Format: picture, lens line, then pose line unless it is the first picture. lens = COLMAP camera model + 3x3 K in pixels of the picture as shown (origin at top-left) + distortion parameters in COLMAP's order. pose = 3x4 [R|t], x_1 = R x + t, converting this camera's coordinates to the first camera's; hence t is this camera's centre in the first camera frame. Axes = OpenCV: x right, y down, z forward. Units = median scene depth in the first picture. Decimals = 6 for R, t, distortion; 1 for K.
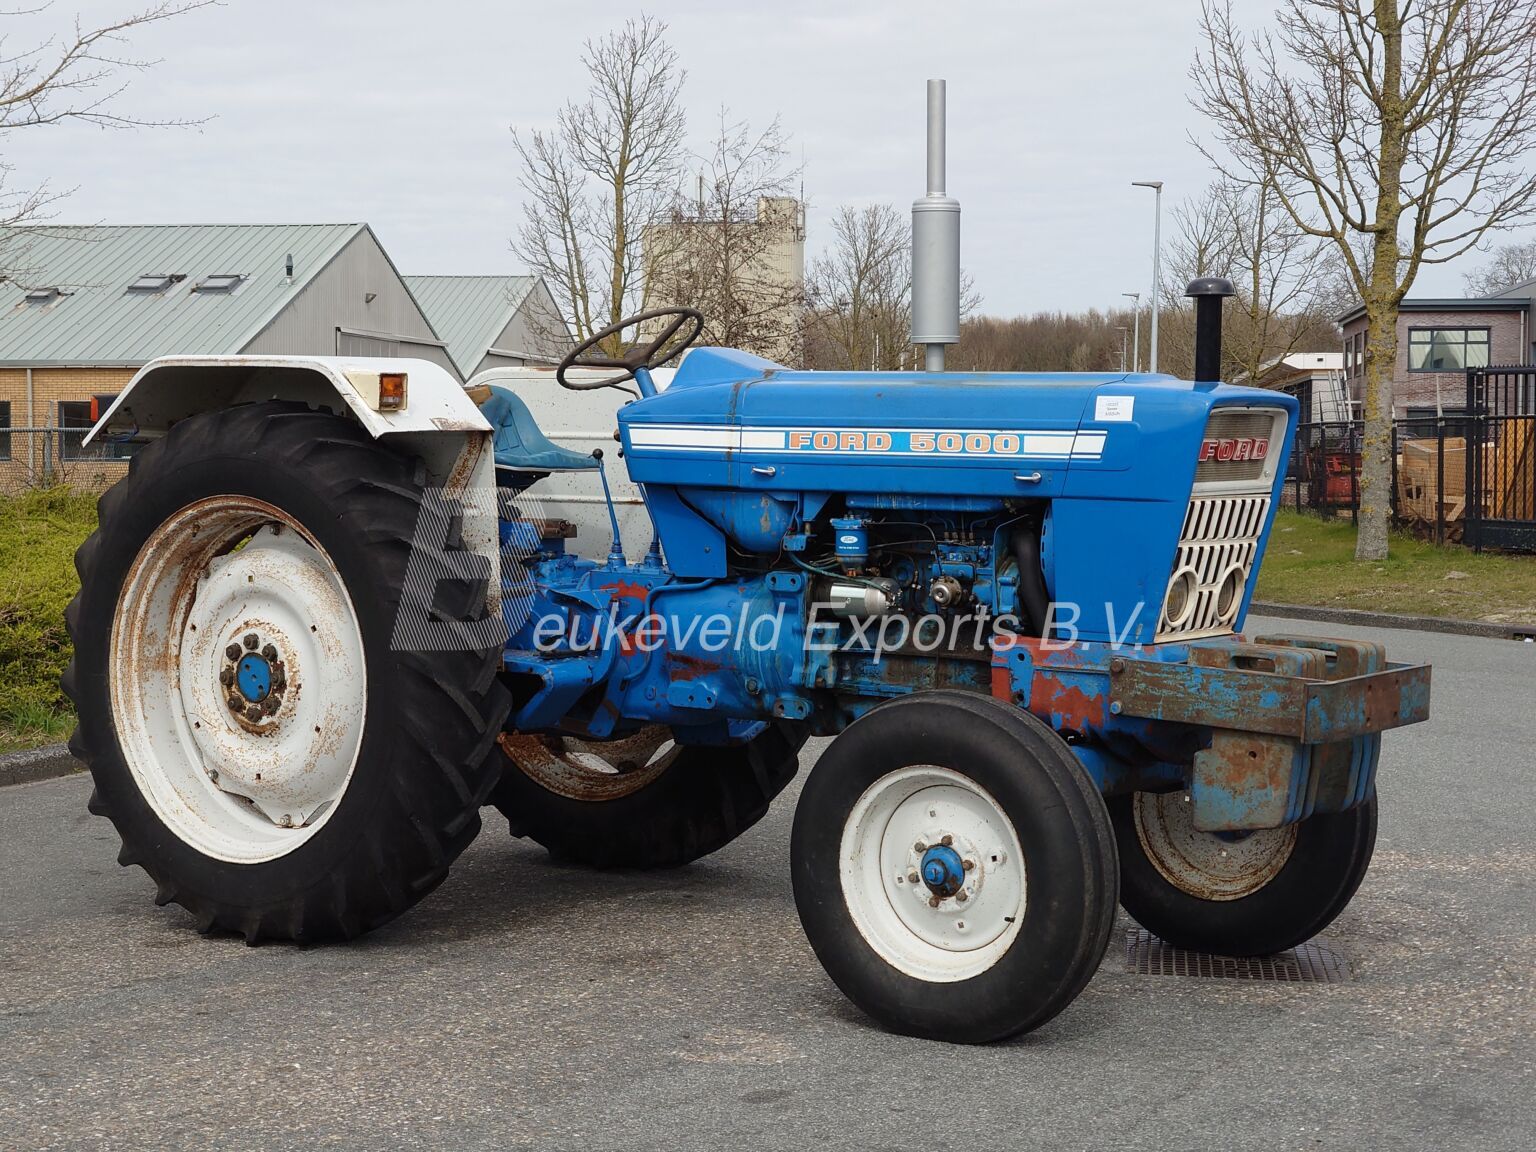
lens RADIAL K [[2804.7, 0, 769.7], [0, 2804.7, 584.7], [0, 0, 1]] dist [-0.014002, 0.000000]
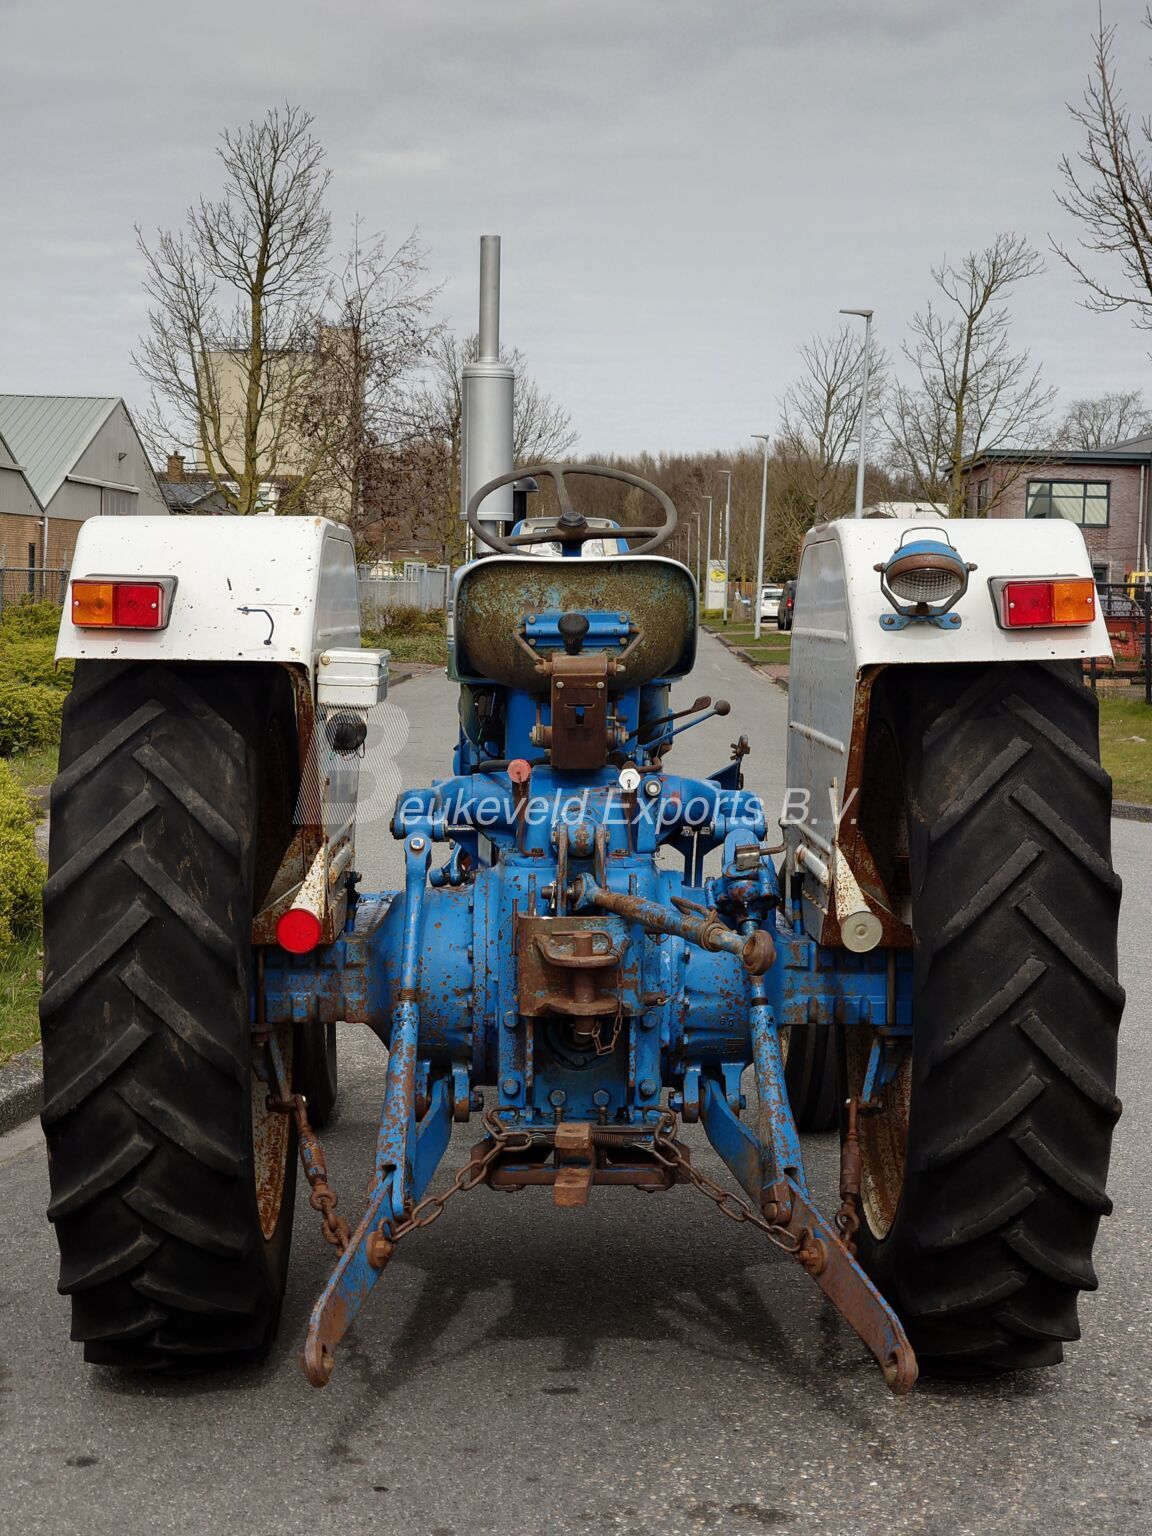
lens RADIAL K [[2804.7, 0, 568.5], [0, 2804.7, 761.1], [0, 0, 1]] dist [-0.014002, 0.000000]
pose [[0.995240, 0.018540, 0.095678, -0.037215], [-0.019848, 0.999722, 0.012742, -0.007576], [-0.095415, -0.014580, 0.995331, 0.100196]]
